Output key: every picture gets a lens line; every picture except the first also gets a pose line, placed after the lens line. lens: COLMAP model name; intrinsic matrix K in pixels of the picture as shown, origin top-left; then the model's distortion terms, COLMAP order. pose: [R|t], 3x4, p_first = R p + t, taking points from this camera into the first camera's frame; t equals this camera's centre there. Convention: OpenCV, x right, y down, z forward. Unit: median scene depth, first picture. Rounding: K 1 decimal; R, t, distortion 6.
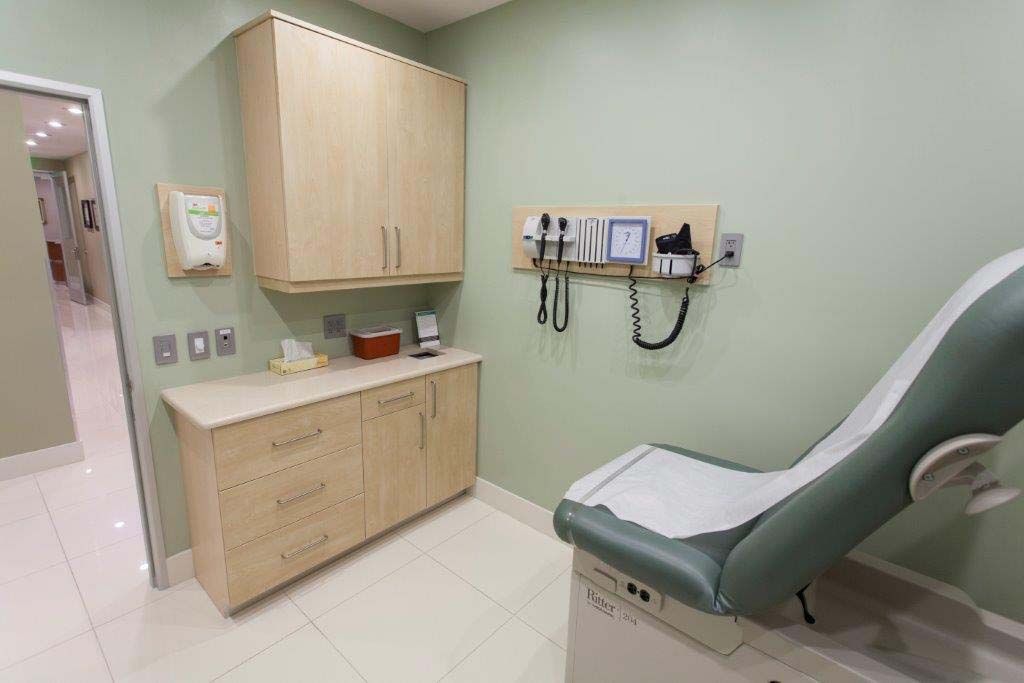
lens RADIAL K [[483.4, 0, 511.2], [0, 483.4, 339.8], [0, 0, 1]] dist [0.003529, -0.002133]
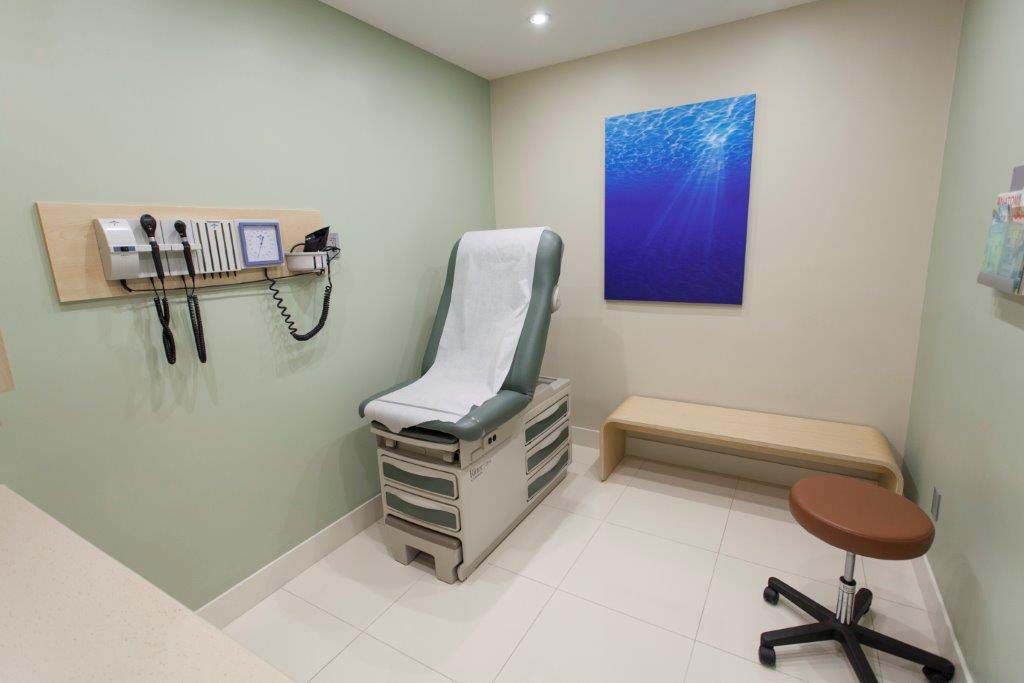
lens RADIAL K [[483.4, 0, 515.9], [0, 483.4, 334.0], [0, 0, 1]] dist [0.003529, -0.002133]
pose [[-0.193110, -0.215764, 0.957160, -0.832316], [0.243360, 0.934507, 0.259756, -0.157855], [-0.950518, 0.283096, -0.127954, 0.659983]]
